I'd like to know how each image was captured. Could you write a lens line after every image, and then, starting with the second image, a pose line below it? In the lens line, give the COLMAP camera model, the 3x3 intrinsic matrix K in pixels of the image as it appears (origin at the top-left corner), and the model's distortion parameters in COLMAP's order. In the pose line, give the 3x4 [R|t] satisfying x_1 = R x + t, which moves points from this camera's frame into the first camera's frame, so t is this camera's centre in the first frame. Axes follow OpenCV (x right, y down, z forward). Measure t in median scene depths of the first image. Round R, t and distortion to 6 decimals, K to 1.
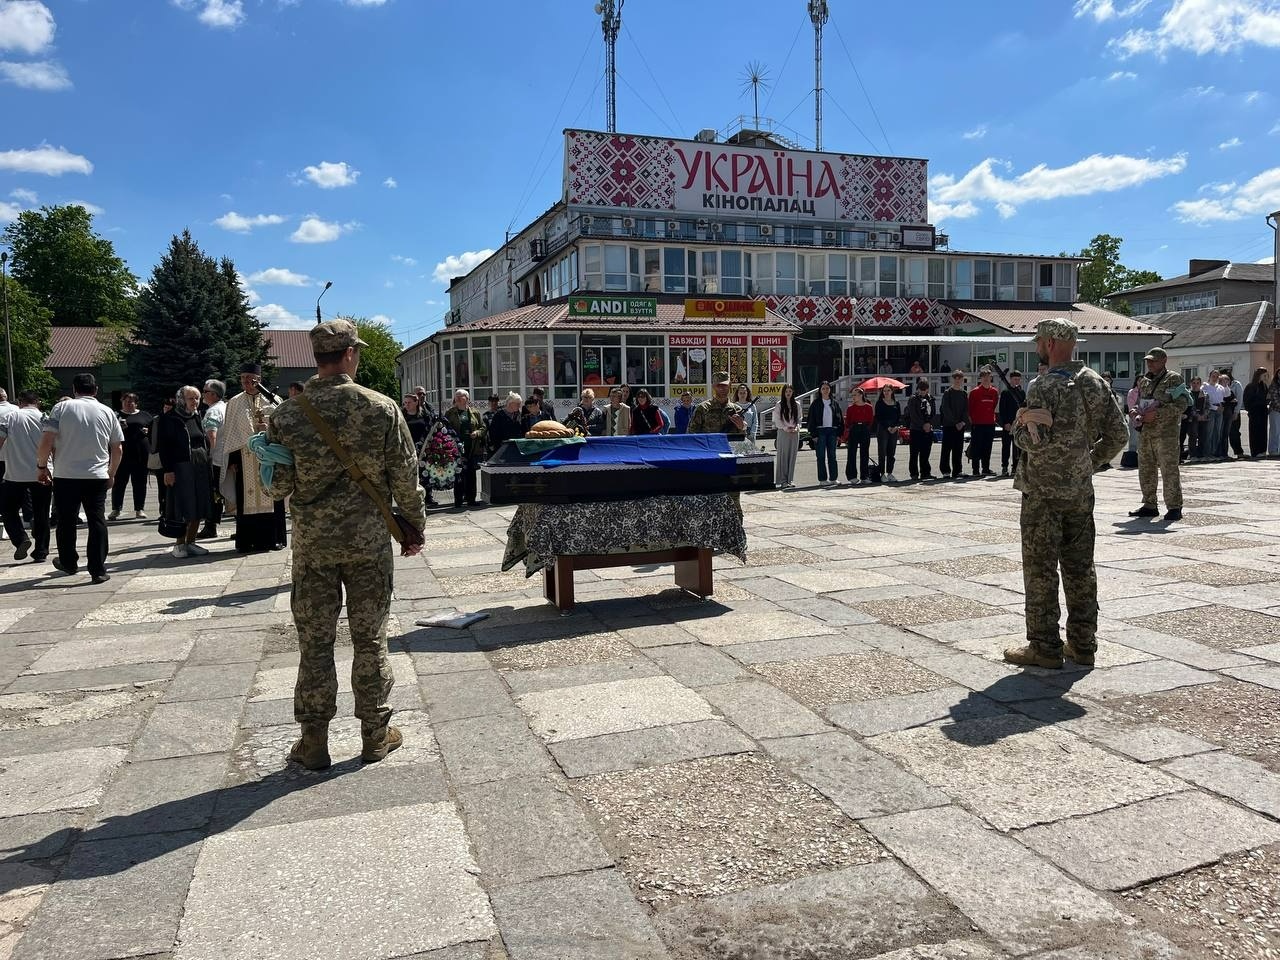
lens RADIAL K [[955.3, 0, 640.0], [0, 955.3, 480.0], [0, 0, 1]] dist [0.074983, -0.101676]
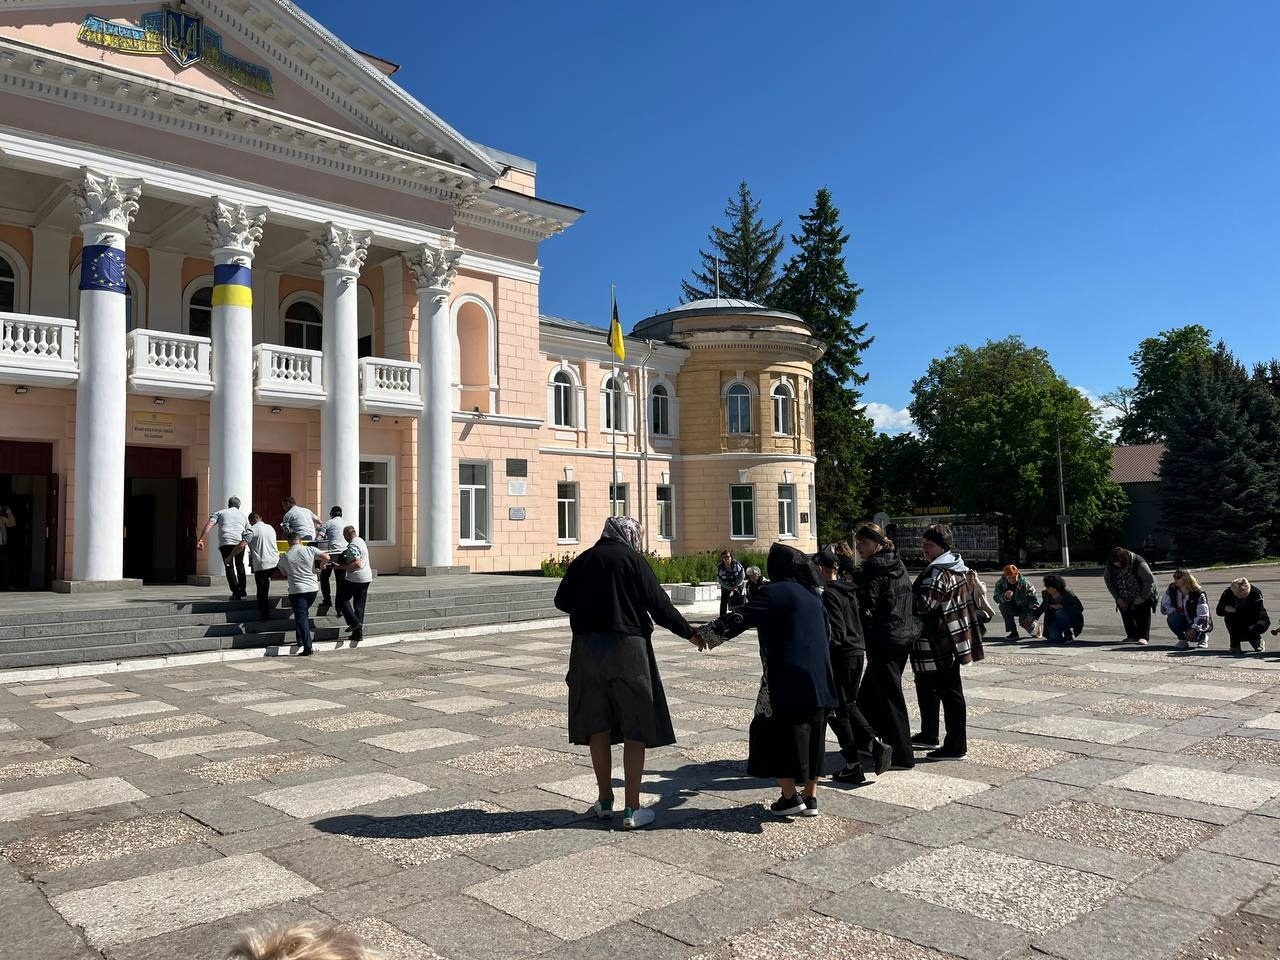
lens RADIAL K [[955.3, 0, 640.0], [0, 955.3, 480.0], [0, 0, 1]] dist [0.074983, -0.101676]
pose [[0.400043, -0.040950, -0.915581, 0.662147], [-0.055719, 0.996067, -0.068895, -0.047751], [0.914801, 0.078577, 0.396188, 0.226676]]
